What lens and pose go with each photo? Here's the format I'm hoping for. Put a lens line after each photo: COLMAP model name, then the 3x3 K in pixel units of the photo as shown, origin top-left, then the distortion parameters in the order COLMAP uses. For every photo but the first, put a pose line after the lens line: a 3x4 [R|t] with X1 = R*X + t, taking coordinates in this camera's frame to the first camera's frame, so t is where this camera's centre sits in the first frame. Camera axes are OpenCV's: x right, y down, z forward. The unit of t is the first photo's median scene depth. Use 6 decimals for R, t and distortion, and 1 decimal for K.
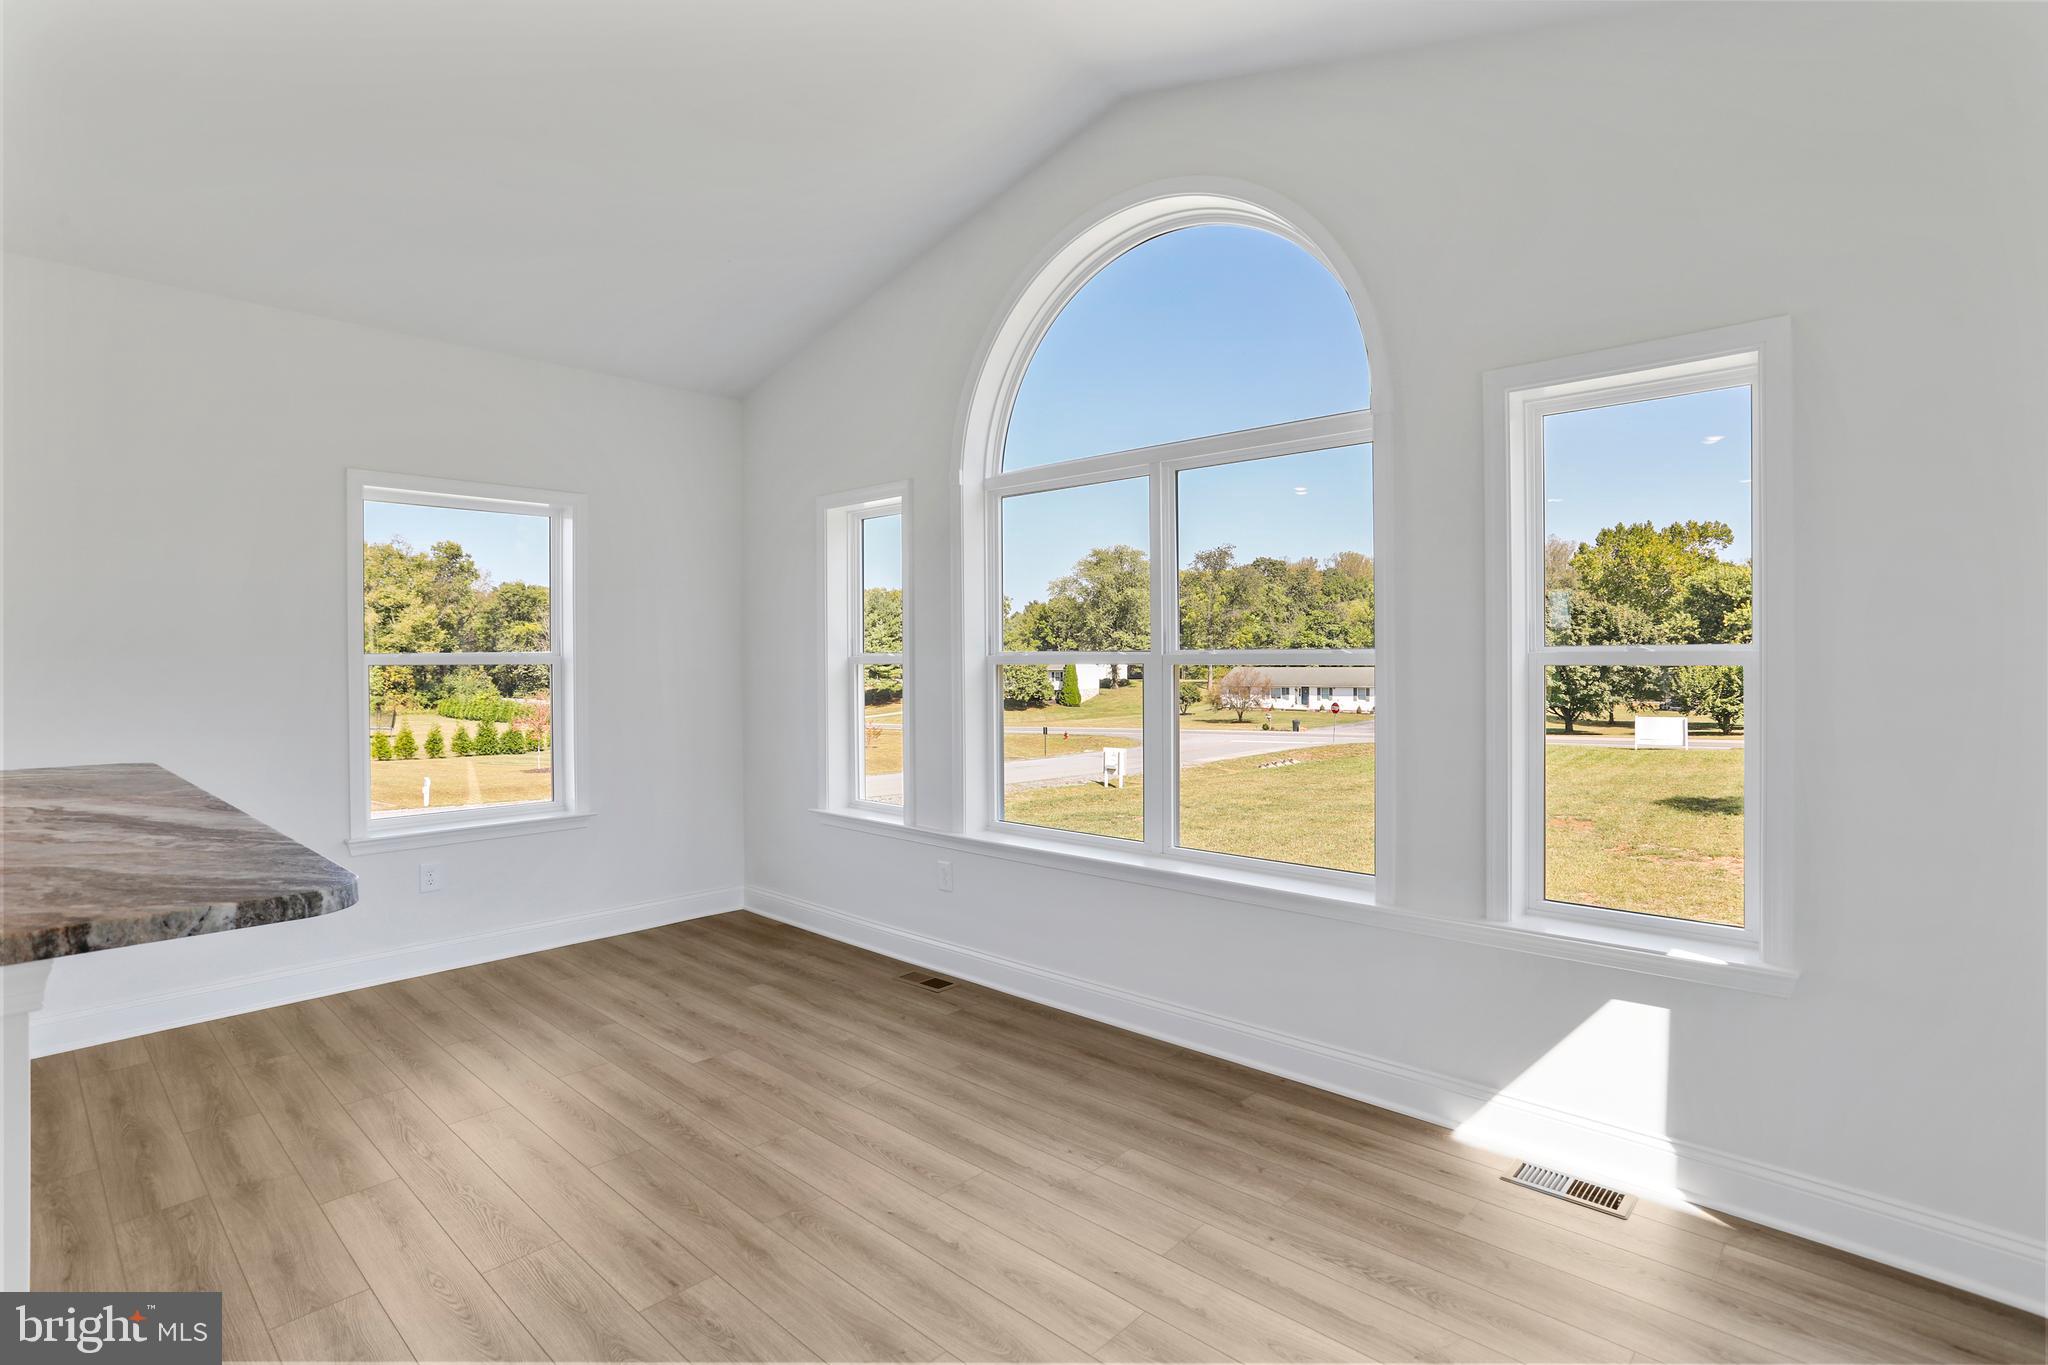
lens RADIAL K [[1007.1, 0, 1024.1], [0, 1007.1, 677.8], [0, 0, 1]] dist [-0.040681, 0.016968]
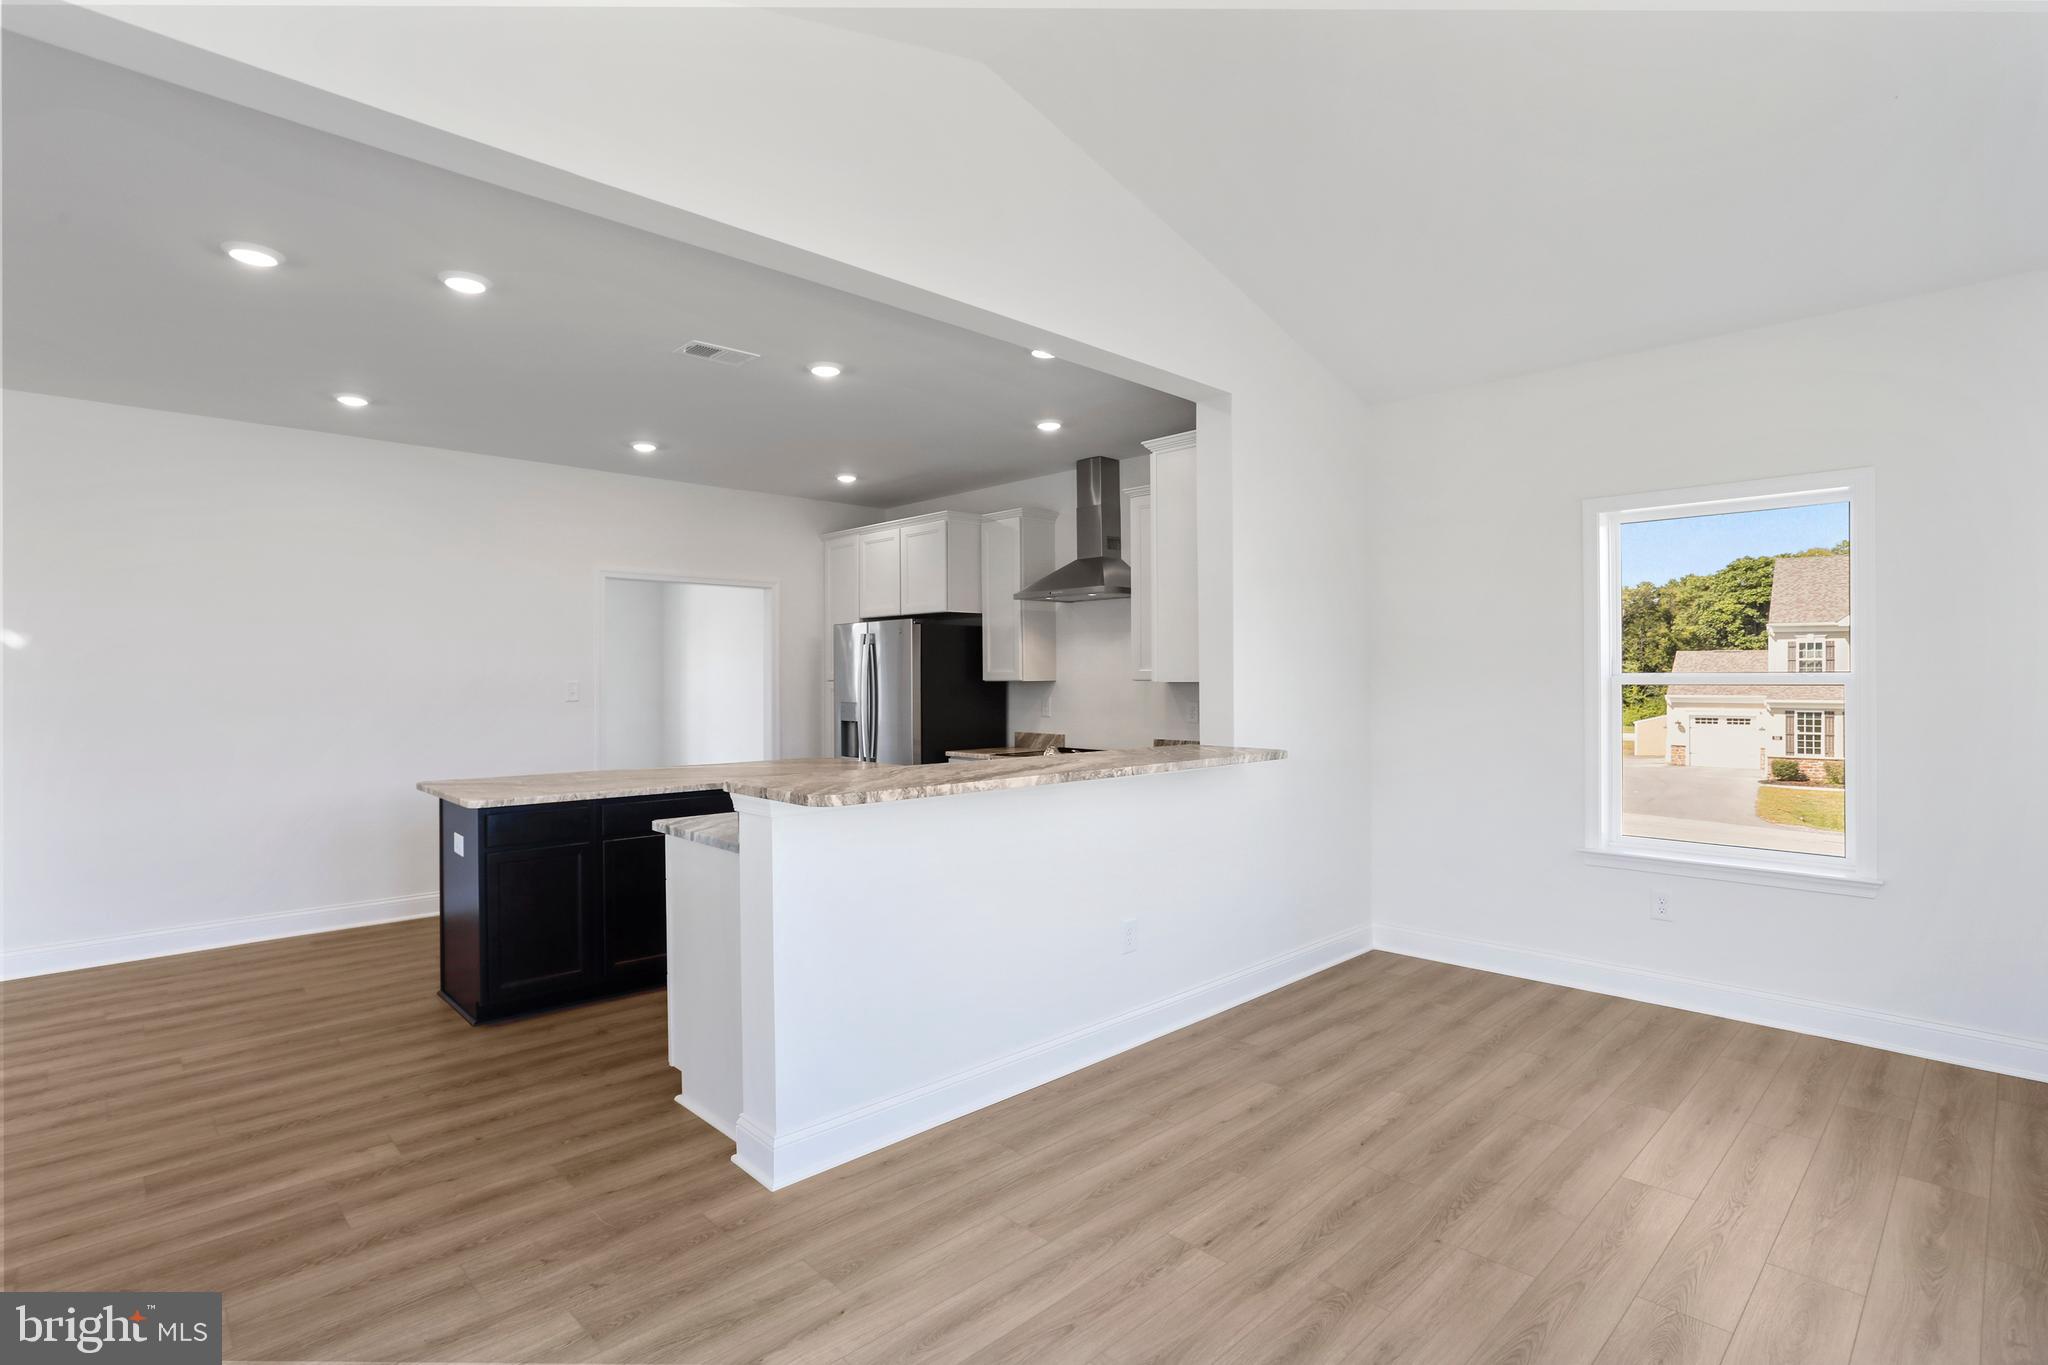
lens RADIAL K [[1007.1, 0, 1041.1], [0, 1007.1, 699.2], [0, 0, 1]] dist [-0.040681, 0.016968]
pose [[-0.058243, 0.027912, -0.997912, 0.397729], [-0.016162, 0.999452, 0.028899, -0.018672], [0.998172, 0.017812, -0.057760, 0.447632]]
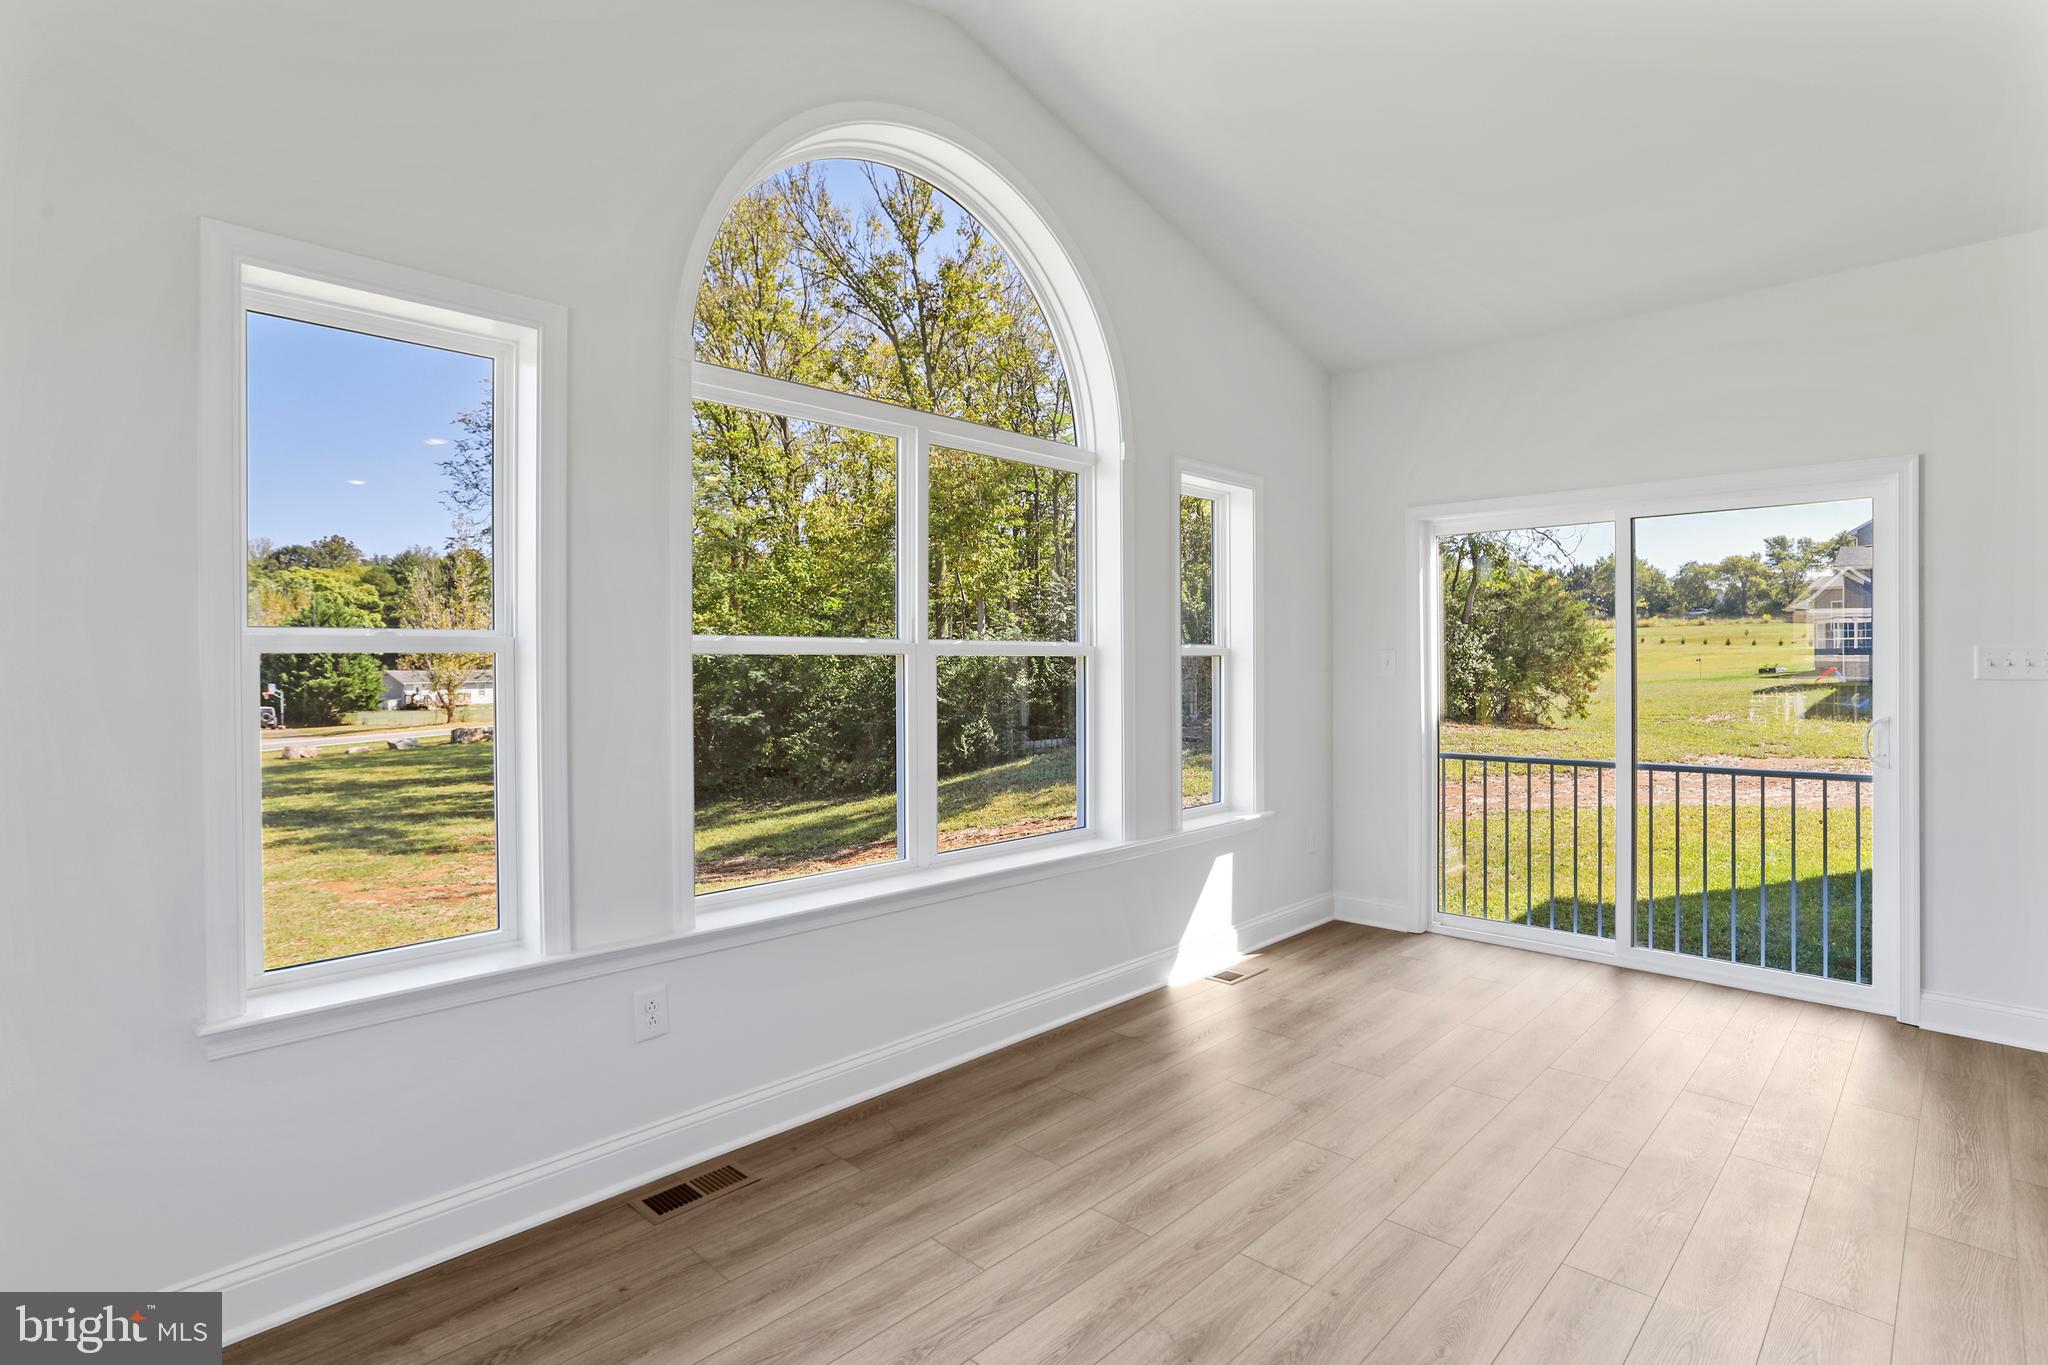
lens RADIAL K [[1007.1, 0, 1018.8], [0, 1007.1, 678.1], [0, 0, 1]] dist [-0.040681, 0.016968]
pose [[0.029576, -0.015737, 0.999439, -0.688051], [0.023942, 0.999600, 0.015031, -0.008993], [-0.999276, 0.023484, 0.029941, 0.789208]]
